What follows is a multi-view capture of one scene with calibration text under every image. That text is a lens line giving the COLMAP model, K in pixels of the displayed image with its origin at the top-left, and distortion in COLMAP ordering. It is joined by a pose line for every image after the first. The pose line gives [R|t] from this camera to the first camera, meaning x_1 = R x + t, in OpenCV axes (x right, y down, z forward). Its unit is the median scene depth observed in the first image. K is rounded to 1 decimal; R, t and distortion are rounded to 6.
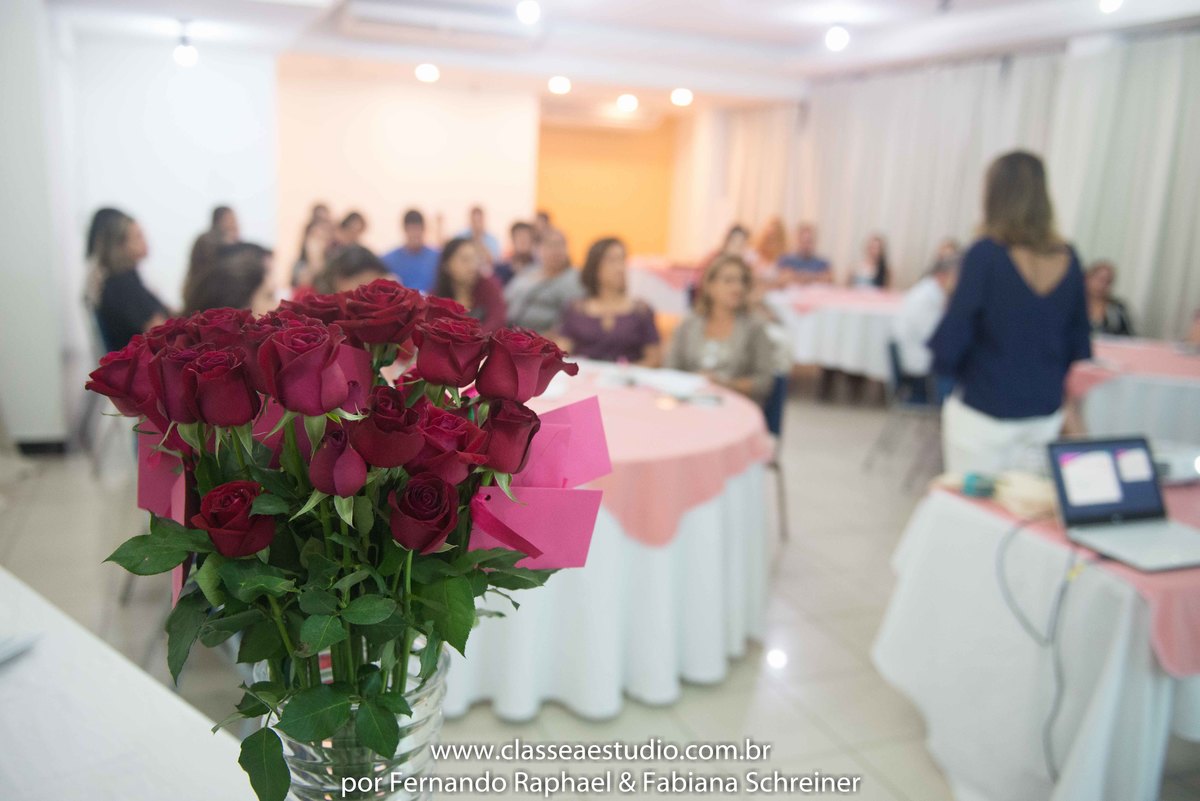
lens RADIAL K [[1001.1, 0, 597.5], [0, 1001.1, 376.3], [0, 0, 1]] dist [0.039702, -0.003632]
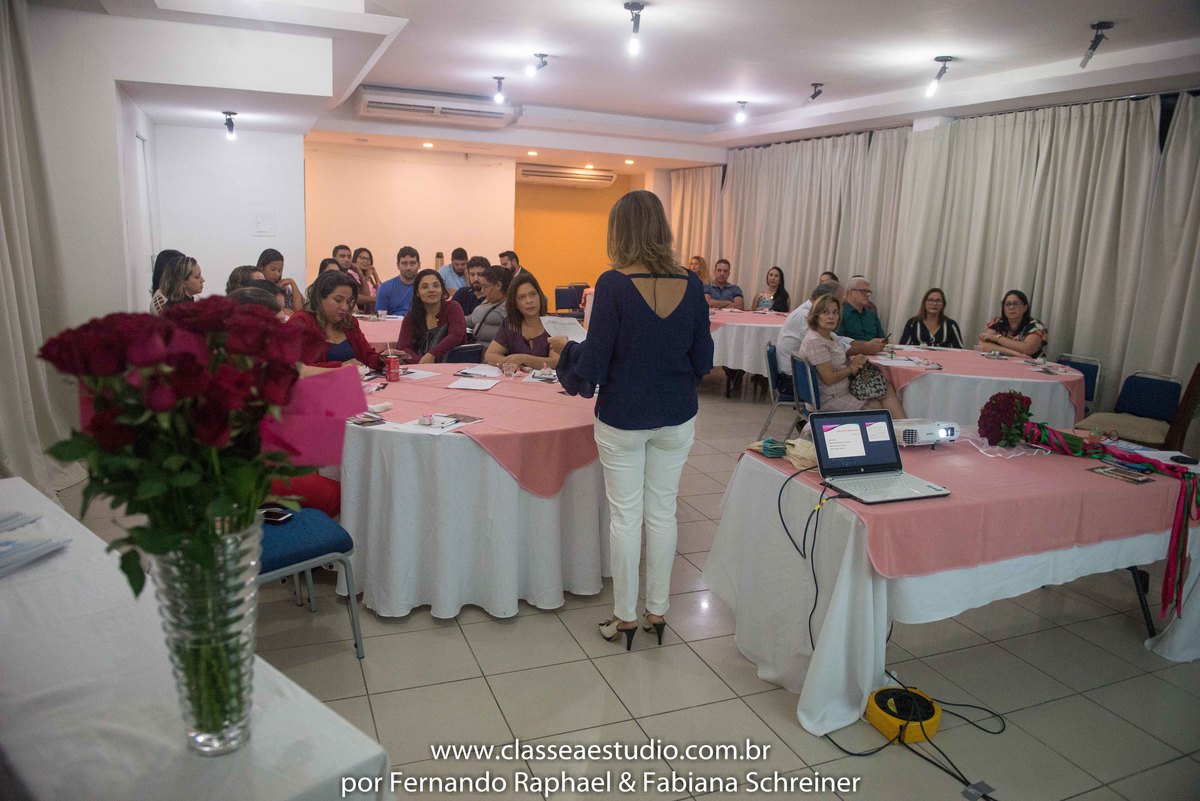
lens RADIAL K [[811.1, 0, 600.0], [0, 811.1, 400.5], [0, 0, 1]] dist [-0.013023, -0.000449]
pose [[0.999972, -0.006968, 0.002546, 0.127084], [0.006918, 0.999790, 0.019281, 0.018003], [-0.002679, -0.019263, 0.999811, -0.107966]]
